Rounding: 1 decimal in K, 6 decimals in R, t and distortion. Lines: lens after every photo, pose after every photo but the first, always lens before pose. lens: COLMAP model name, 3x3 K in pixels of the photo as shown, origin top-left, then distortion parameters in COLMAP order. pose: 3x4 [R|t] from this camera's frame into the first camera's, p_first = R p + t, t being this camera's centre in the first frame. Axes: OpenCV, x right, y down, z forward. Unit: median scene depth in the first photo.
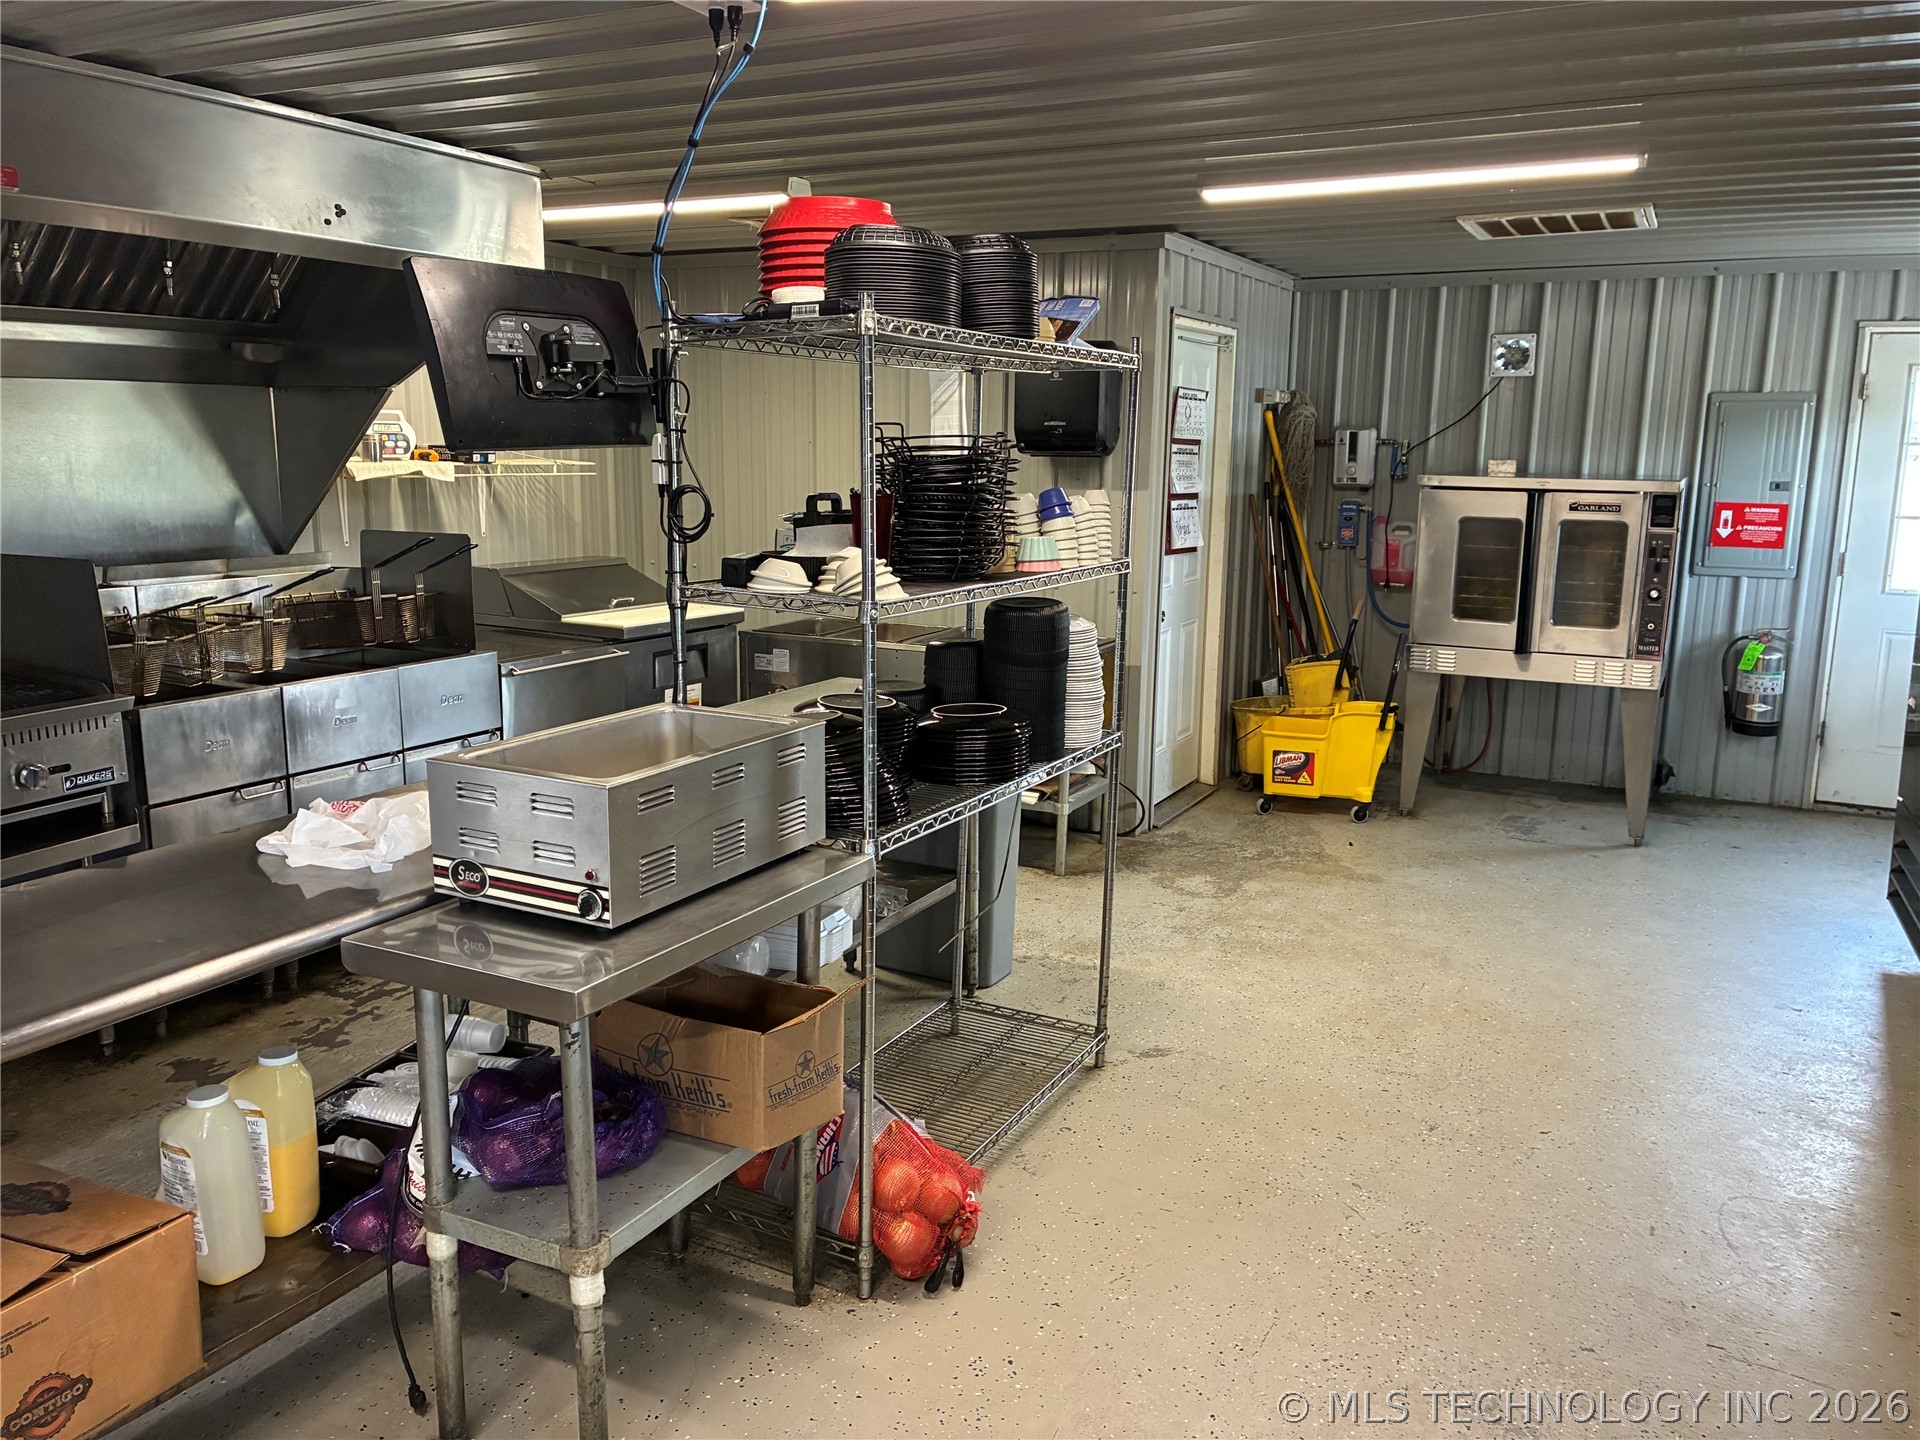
lens RADIAL K [[1462.0, 0, 960.7], [0, 1462.0, 702.3], [0, 0, 1]] dist [0.064264, -0.068064]
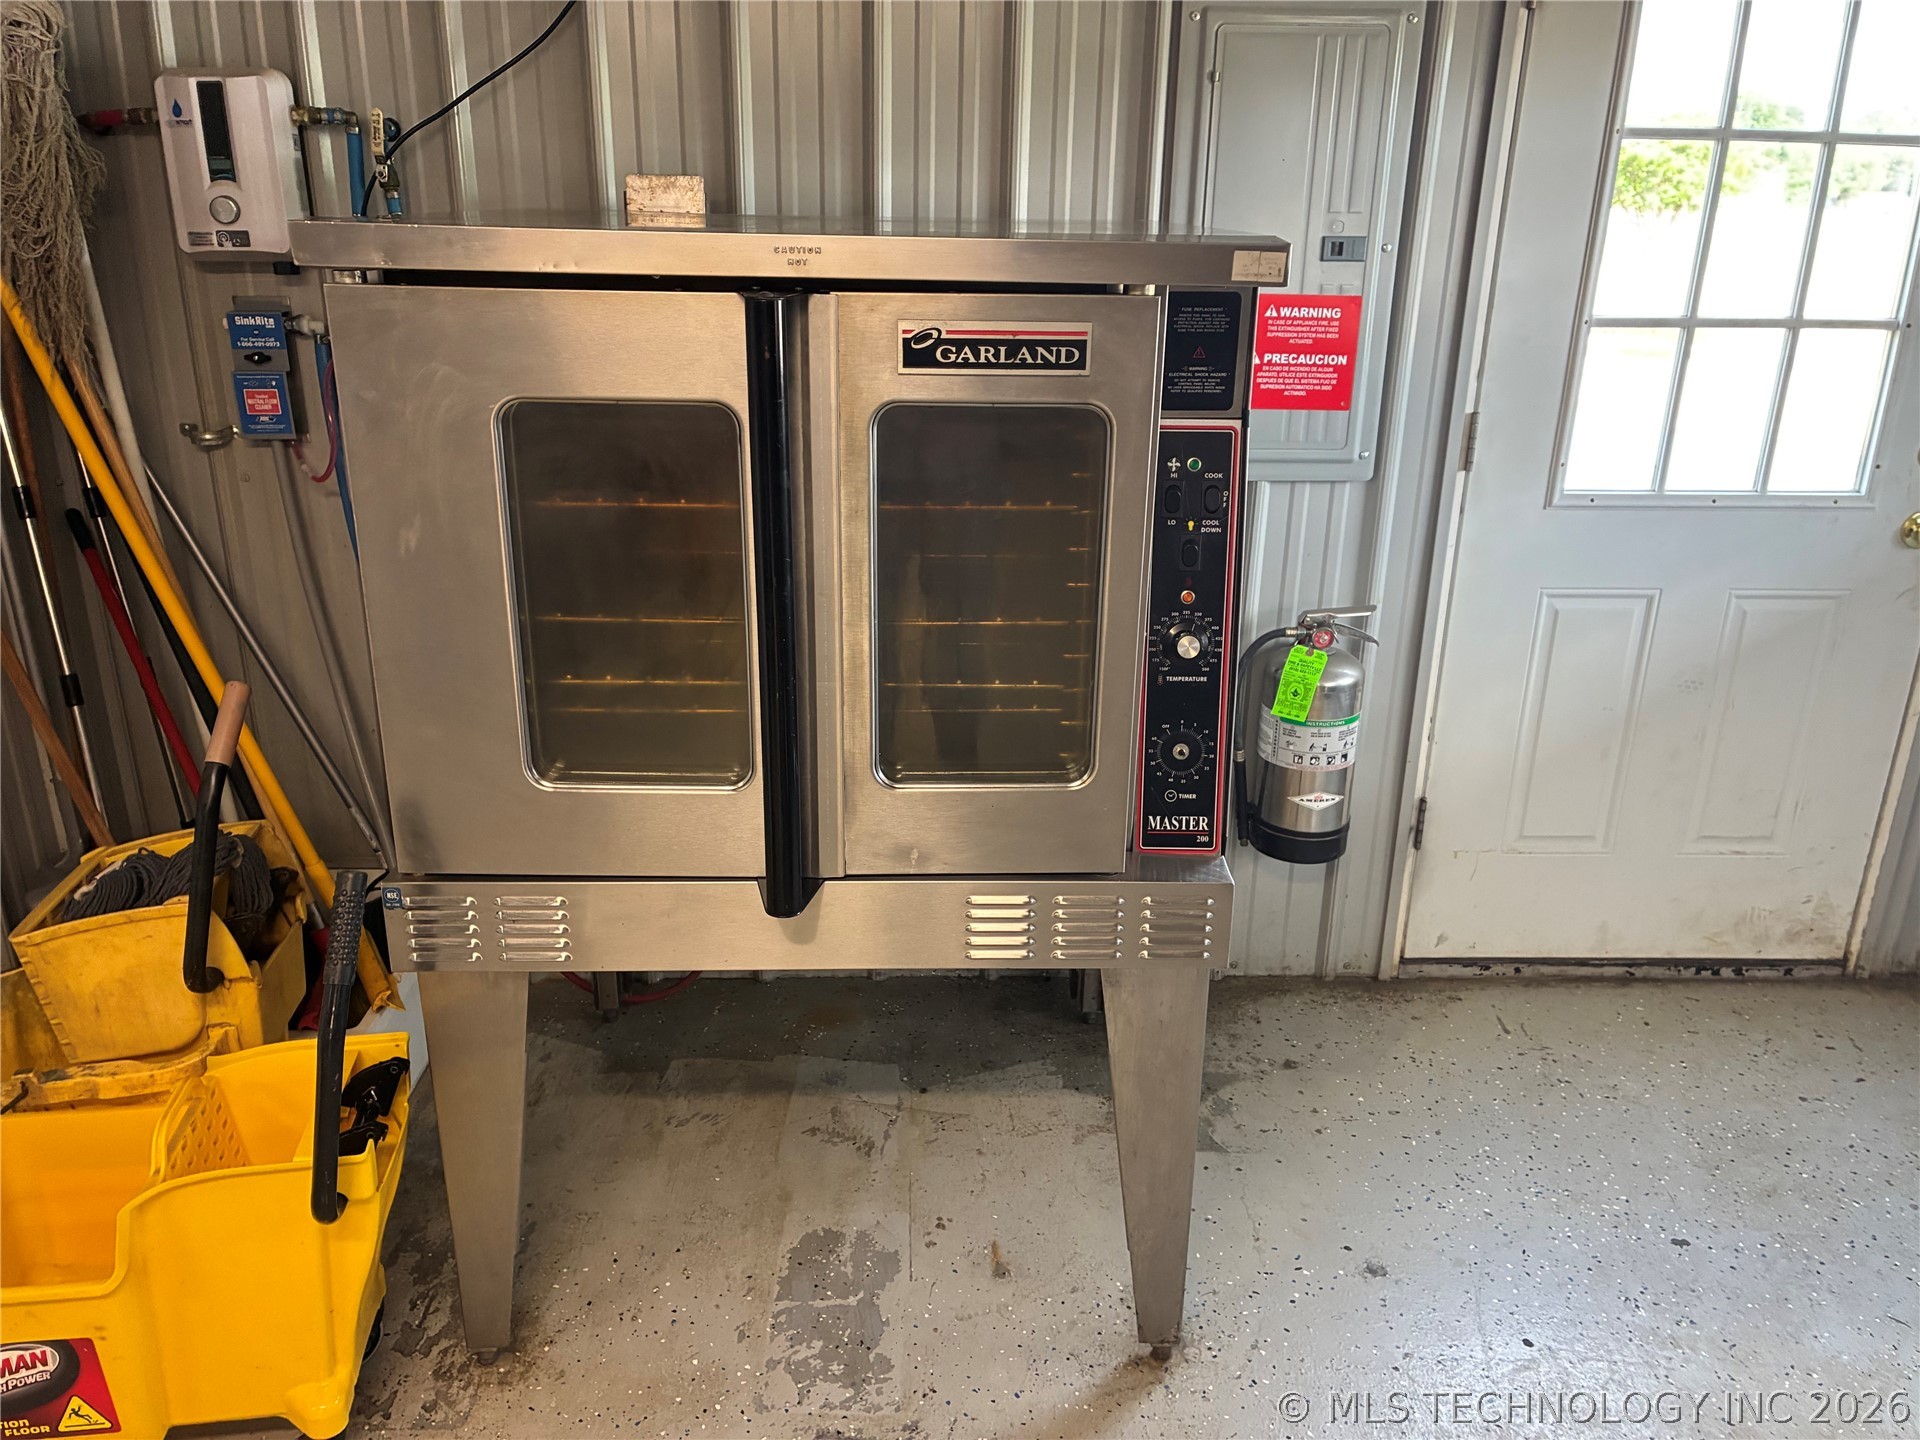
lens RADIAL K [[1462.0, 0, 949.0], [0, 1462.0, 724.0], [0, 0, 1]] dist [0.064264, -0.068064]
pose [[0.880361, -0.160182, 0.446437, 0.266700], [0.082603, 0.978642, 0.188247, -0.104685], [-0.467056, -0.128849, 0.874790, 0.690547]]
